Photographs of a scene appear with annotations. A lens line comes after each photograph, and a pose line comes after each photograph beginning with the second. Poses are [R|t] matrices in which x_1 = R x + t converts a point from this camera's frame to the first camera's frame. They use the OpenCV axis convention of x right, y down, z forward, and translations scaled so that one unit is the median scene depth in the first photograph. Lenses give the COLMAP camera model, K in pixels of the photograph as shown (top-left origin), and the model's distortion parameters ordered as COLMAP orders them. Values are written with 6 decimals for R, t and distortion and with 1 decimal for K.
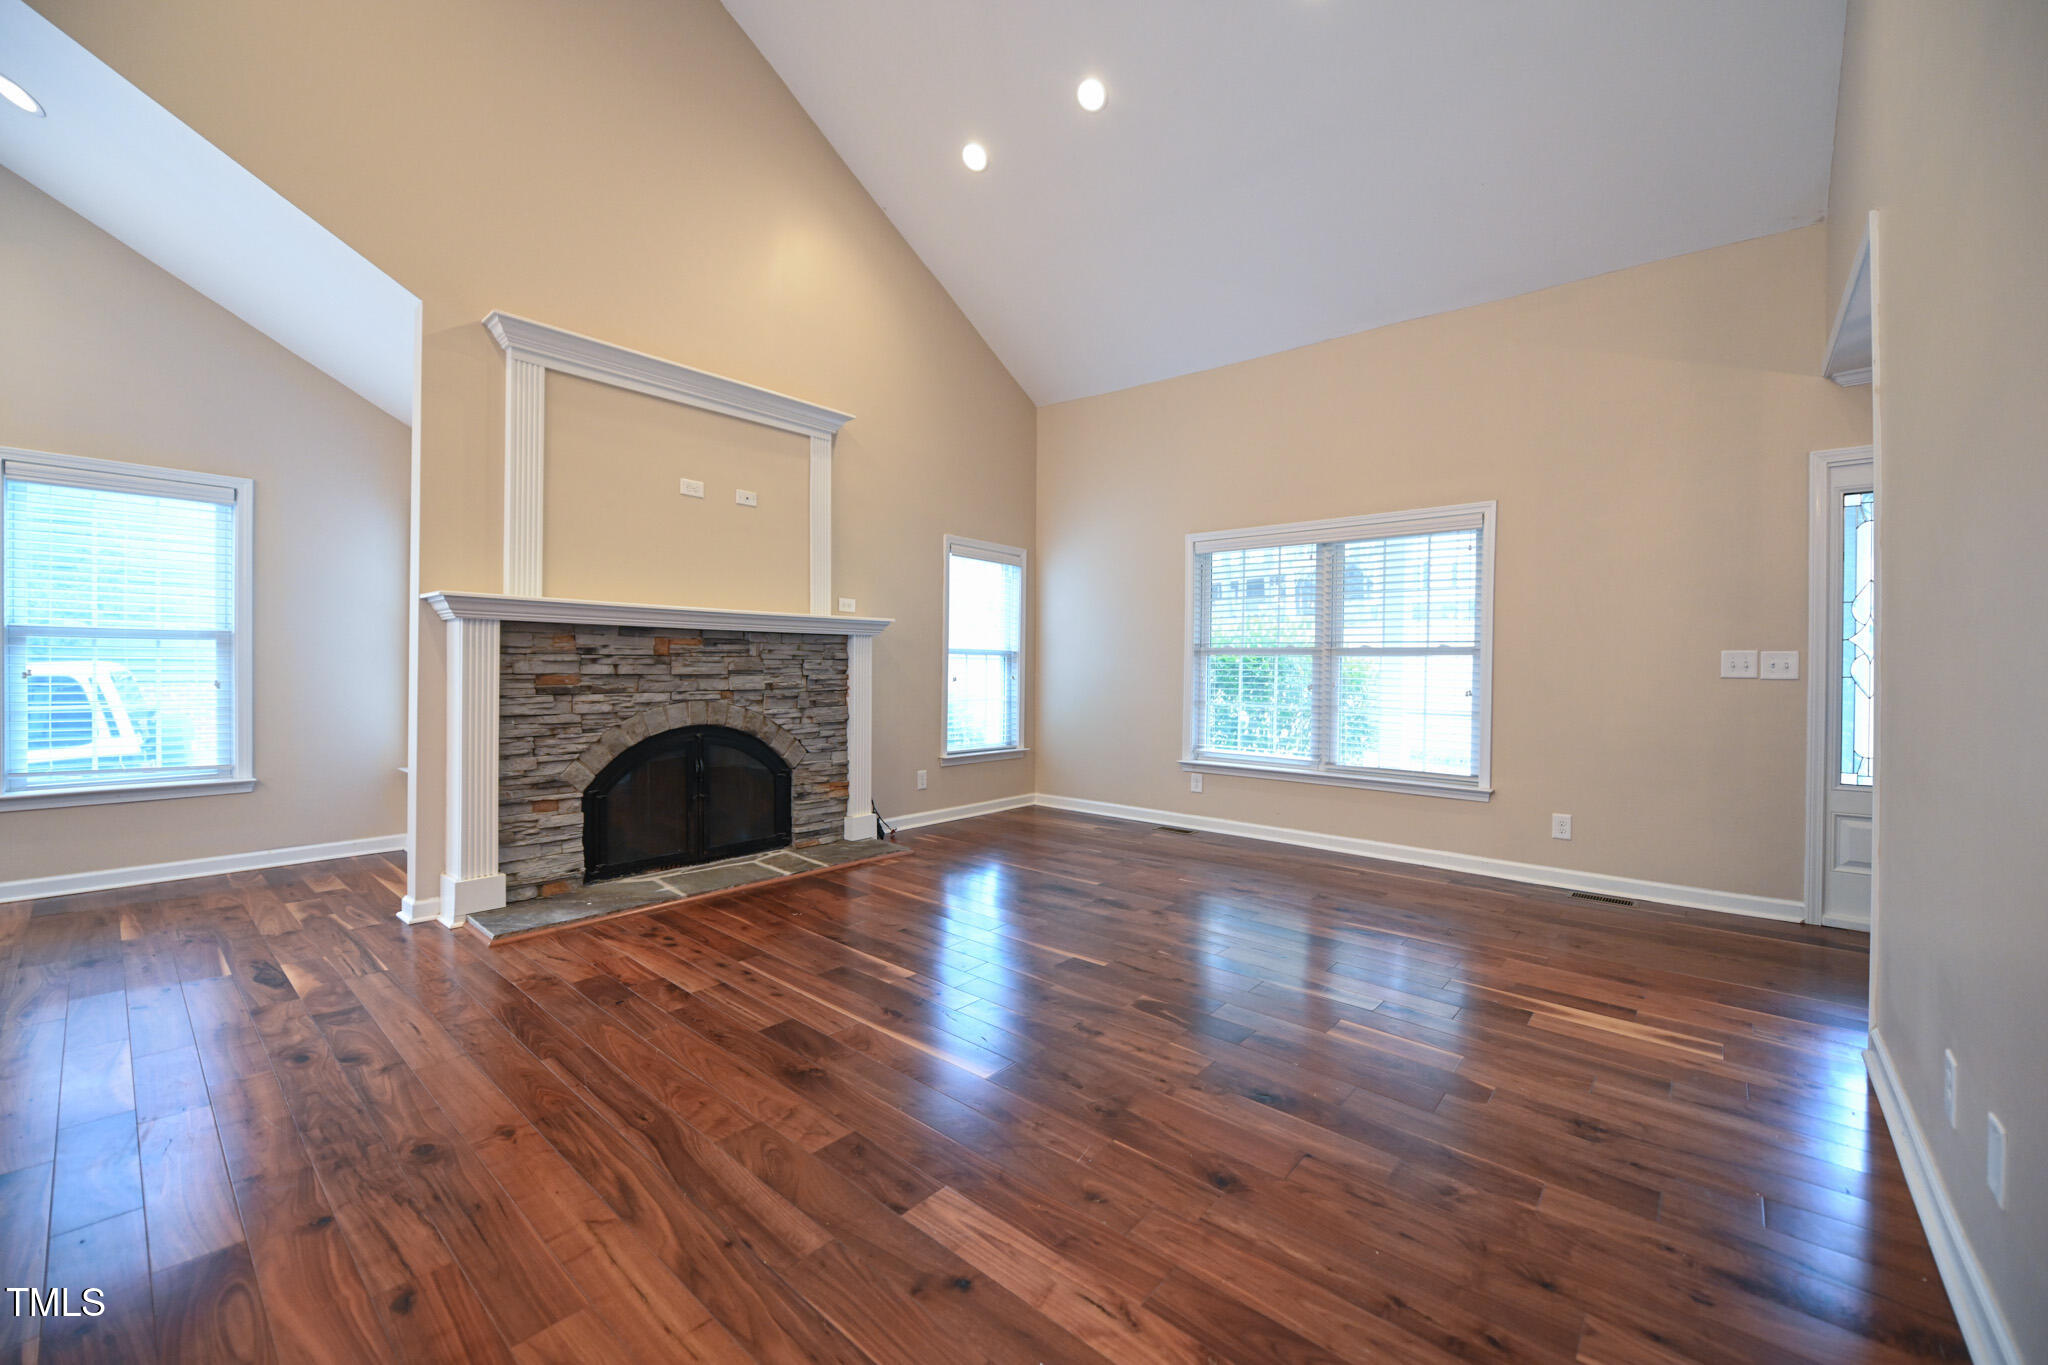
lens RADIAL K [[812.0, 0, 1028.3], [0, 812.0, 671.7], [0, 0, 1]] dist [-0.009330, -0.000310]
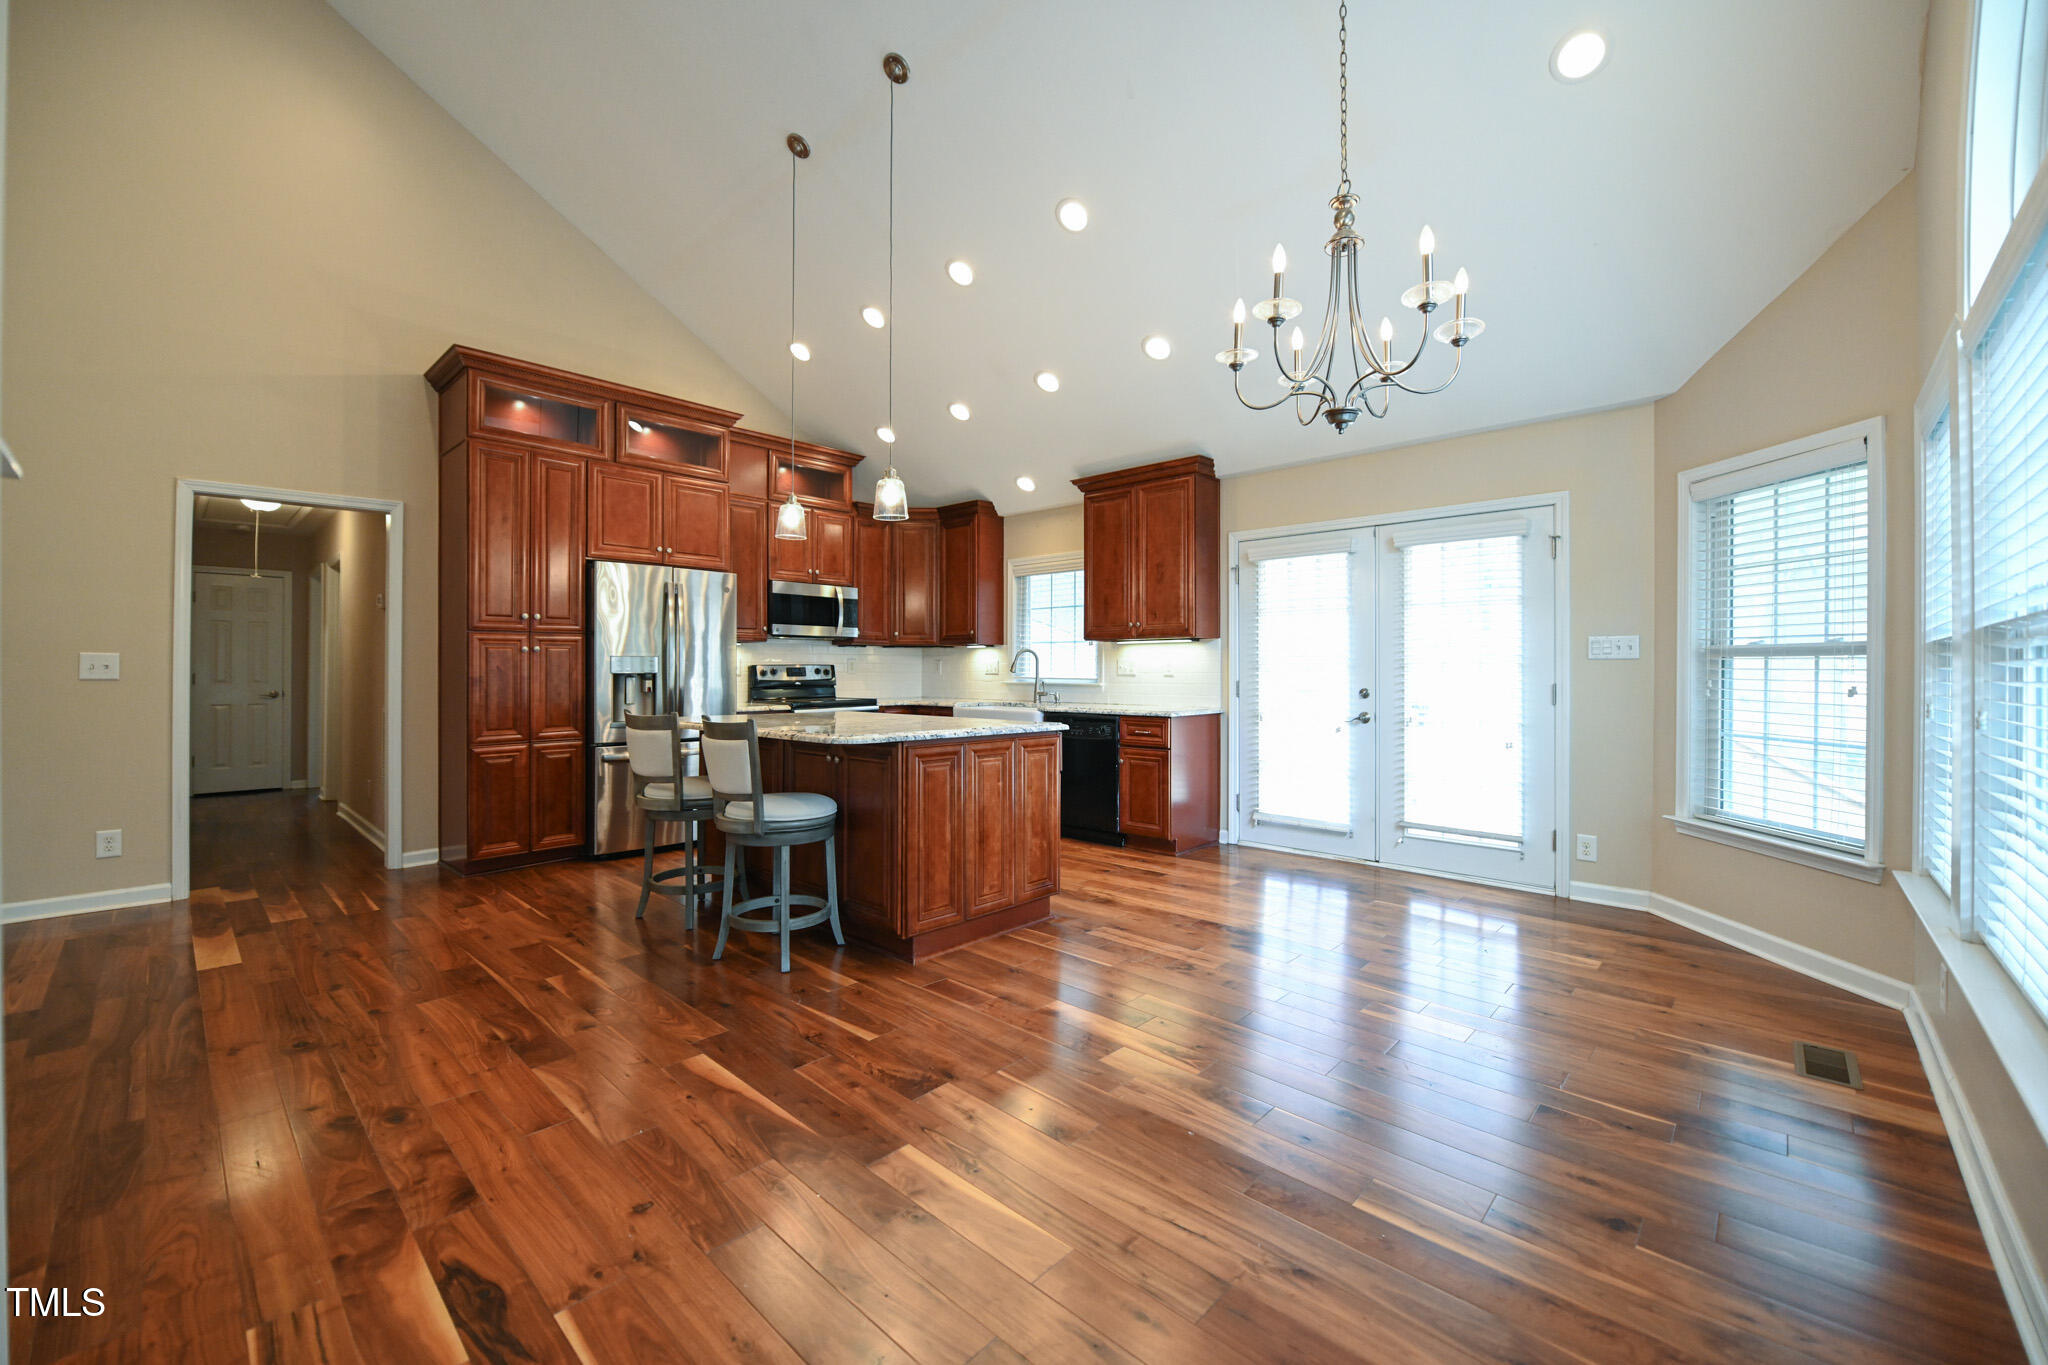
lens RADIAL K [[820.1, 0, 1023.8], [0, 820.1, 667.3], [0, 0, 1]] dist [-0.010523, -0.000563]
pose [[-0.998942, -0.011708, 0.044482, -0.885472], [-0.011636, 0.999931, 0.001890, -0.022297], [-0.044501, 0.001370, -0.999008, 1.011629]]
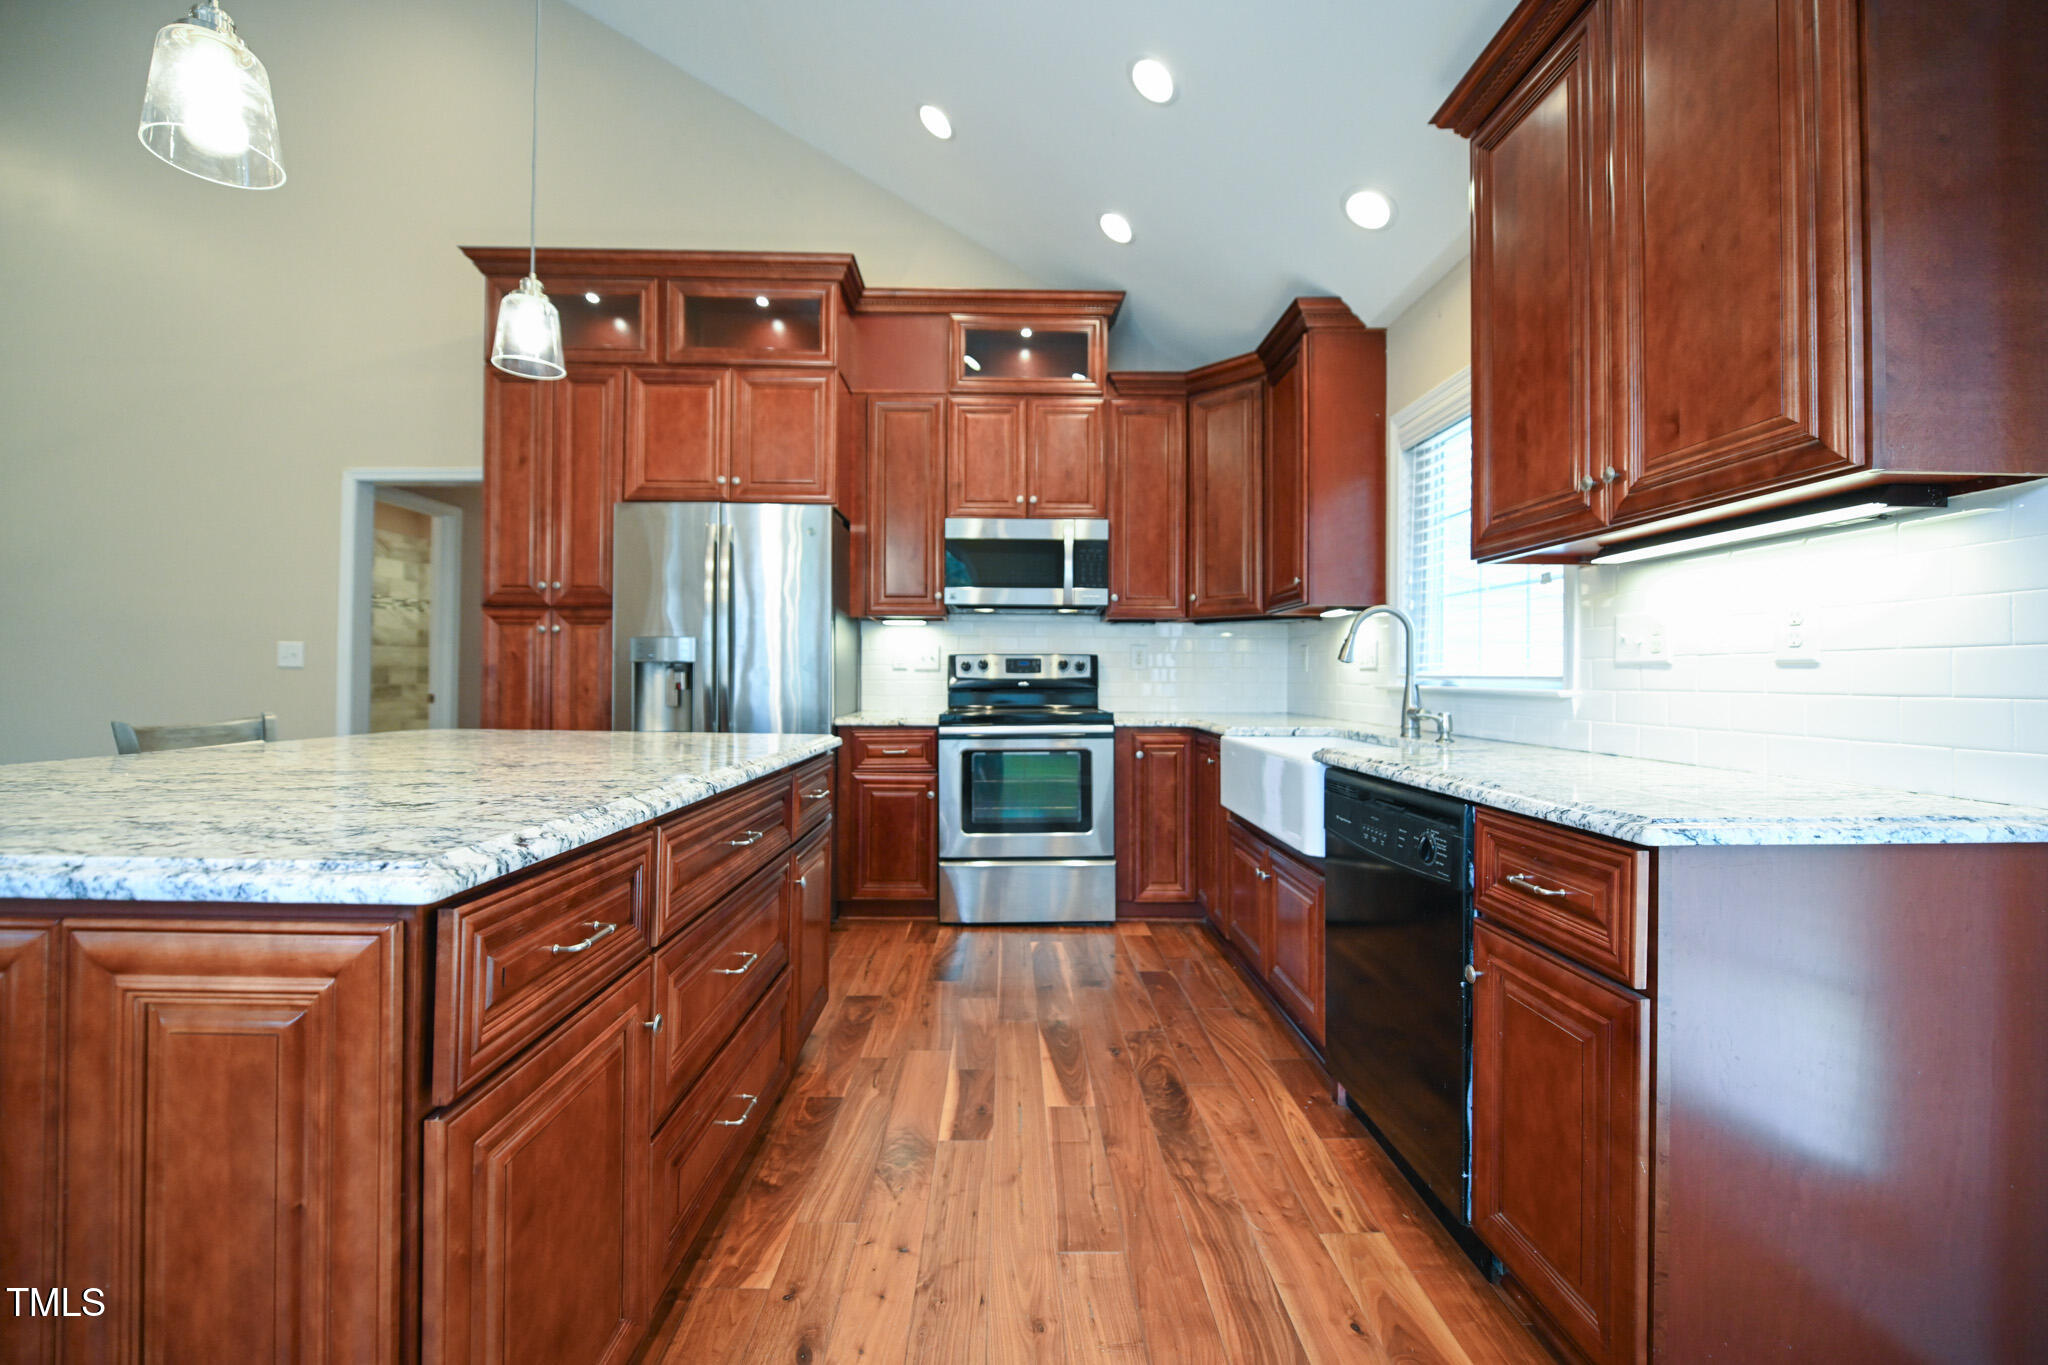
lens RADIAL K [[805.5, 0, 1023.6], [0, 805.5, 669.0], [0, 0, 1]] dist [-0.007023, -0.000088]
pose [[-0.666310, -0.007449, 0.745637, -1.104430], [-0.010225, 0.999947, 0.000852, -0.002195], [-0.745605, -0.007056, -0.666351, 0.107742]]
